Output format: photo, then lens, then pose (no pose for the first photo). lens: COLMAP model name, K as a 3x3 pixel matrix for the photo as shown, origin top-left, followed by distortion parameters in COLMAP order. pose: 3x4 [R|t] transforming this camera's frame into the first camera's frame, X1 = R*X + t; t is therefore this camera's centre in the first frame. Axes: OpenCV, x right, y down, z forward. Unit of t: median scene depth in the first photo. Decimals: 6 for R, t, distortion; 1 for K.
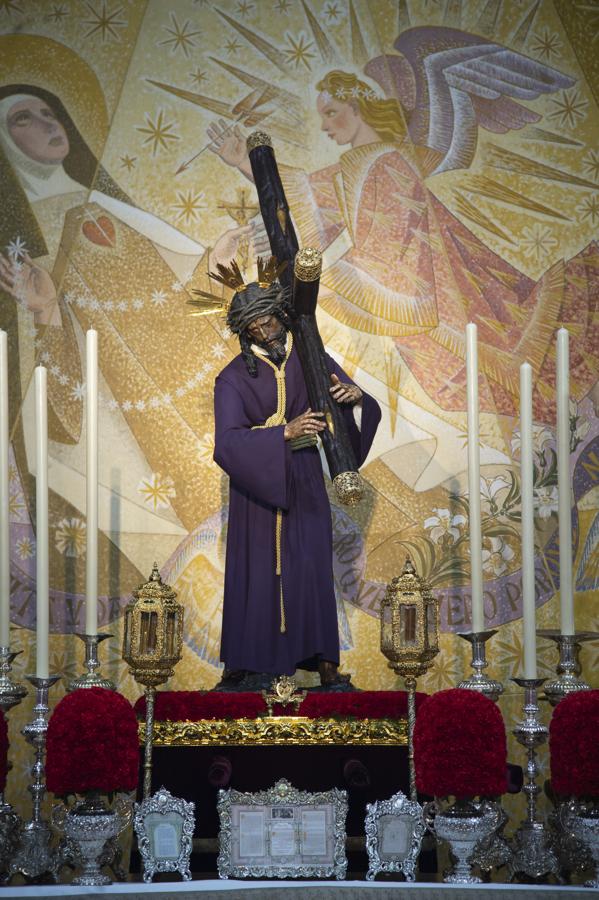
lens RADIAL K [[3102.7, 0, 295.0], [0, 3102.7, 453.1], [0, 0, 1]] dist [1.409886, 0.000000]
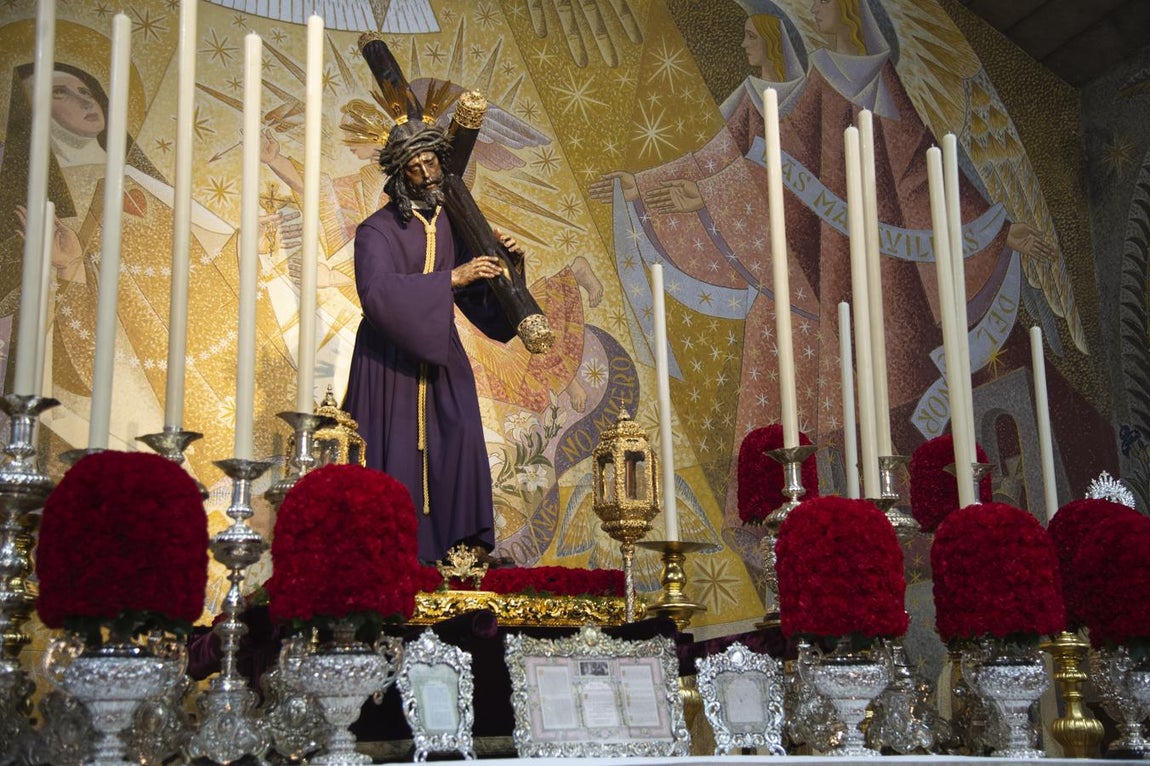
lens RADIAL K [[1436.0, 0, 586.3], [0, 1436.0, 383.5], [0, 0, 1]] dist [0.178395, 0.000000]
pose [[0.930110, 0.079416, 0.358592, -0.091763], [-0.008262, 0.980620, -0.195743, 0.083992], [-0.367188, 0.179100, 0.912741, 0.510191]]
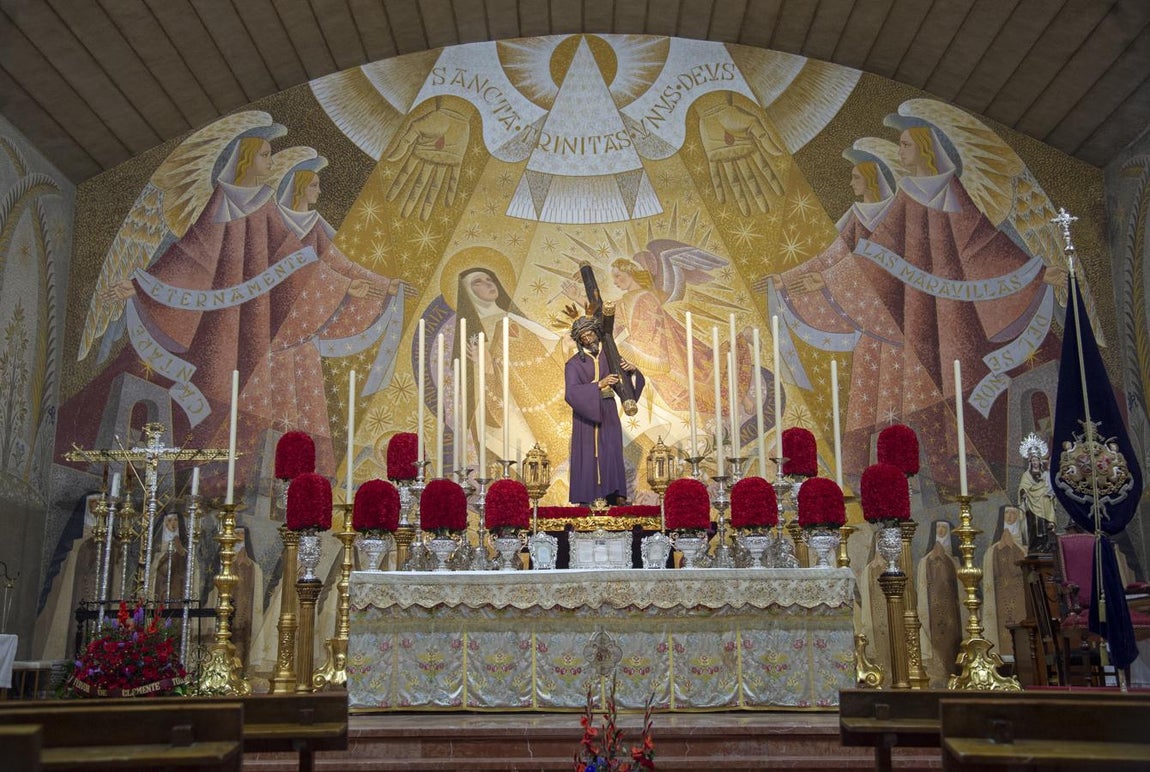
lens RADIAL K [[1357.7, 0, 565.2], [0, 1357.7, 380.4], [0, 0, 1]] dist [0.126284, 0.000000]
pose [[0.999597, -0.012772, -0.025371, -0.002232], [0.008811, 0.988570, -0.150506, 0.104369], [0.027003, 0.150222, 0.988283, 0.084797]]
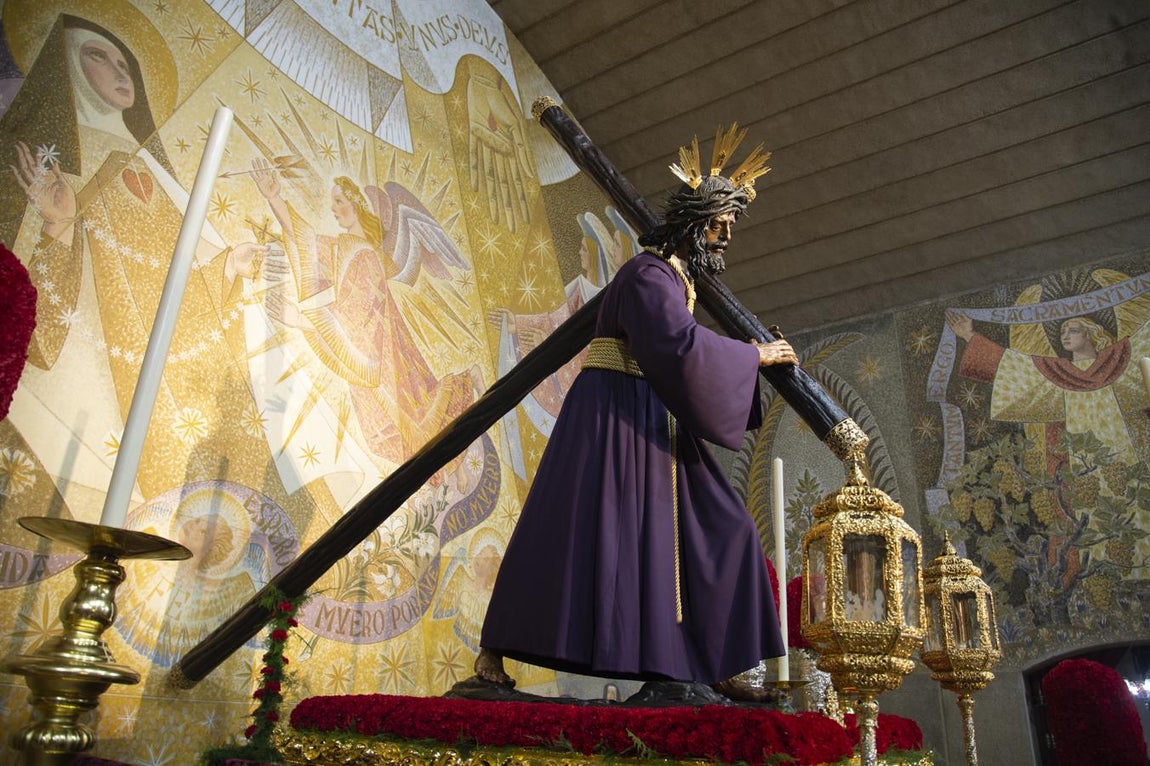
lens RADIAL K [[783.4, 0, 573.9], [0, 783.4, 386.4], [0, 0, 1]] dist [-0.110657, 0.058627]
pose [[0.585261, 0.340072, 0.736084, -0.136725], [-0.101338, 0.931359, -0.349716, 0.059608], [-0.804487, 0.130082, 0.579550, 0.761275]]
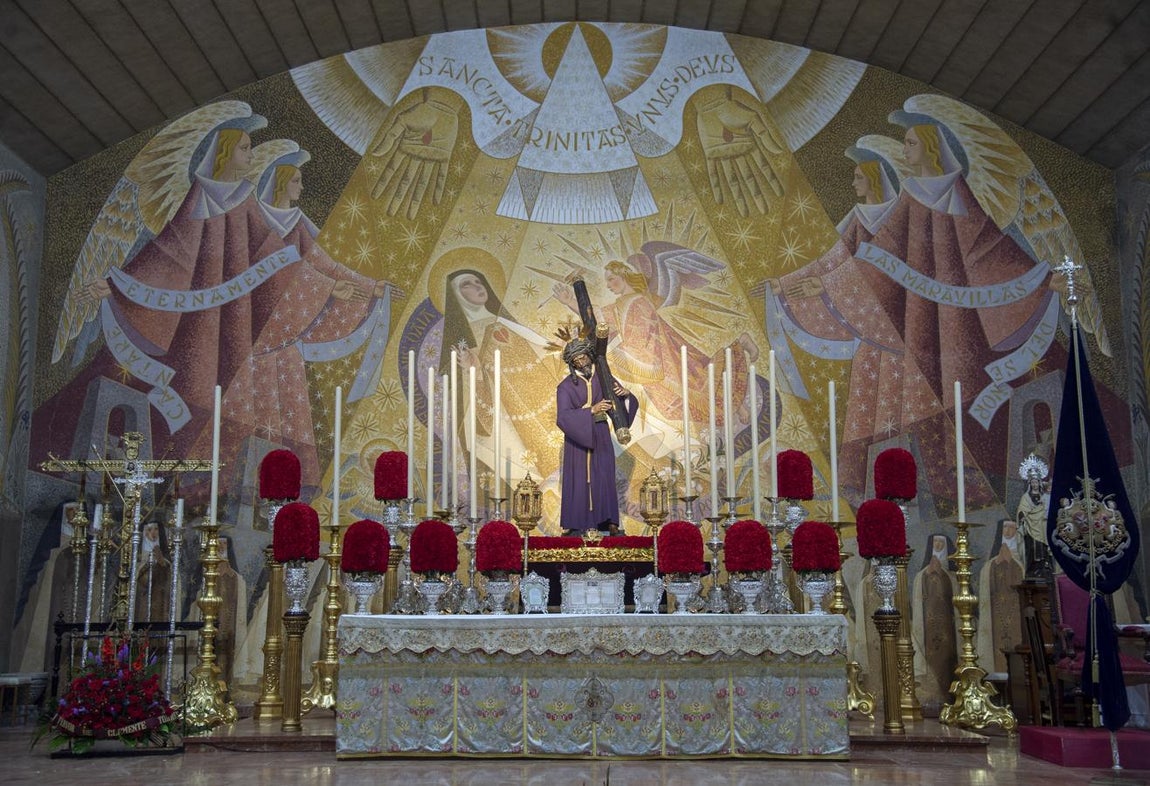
lens RADIAL K [[1421.4, 0, 565.9], [0, 1421.4, 396.7], [0, 0, 1]] dist [0.155230, 0.000000]
pose [[0.999854, -0.005248, -0.016249, -0.004071], [0.003743, 0.995816, -0.091304, 0.057091], [0.016660, 0.091230, 0.995690, 0.060161]]
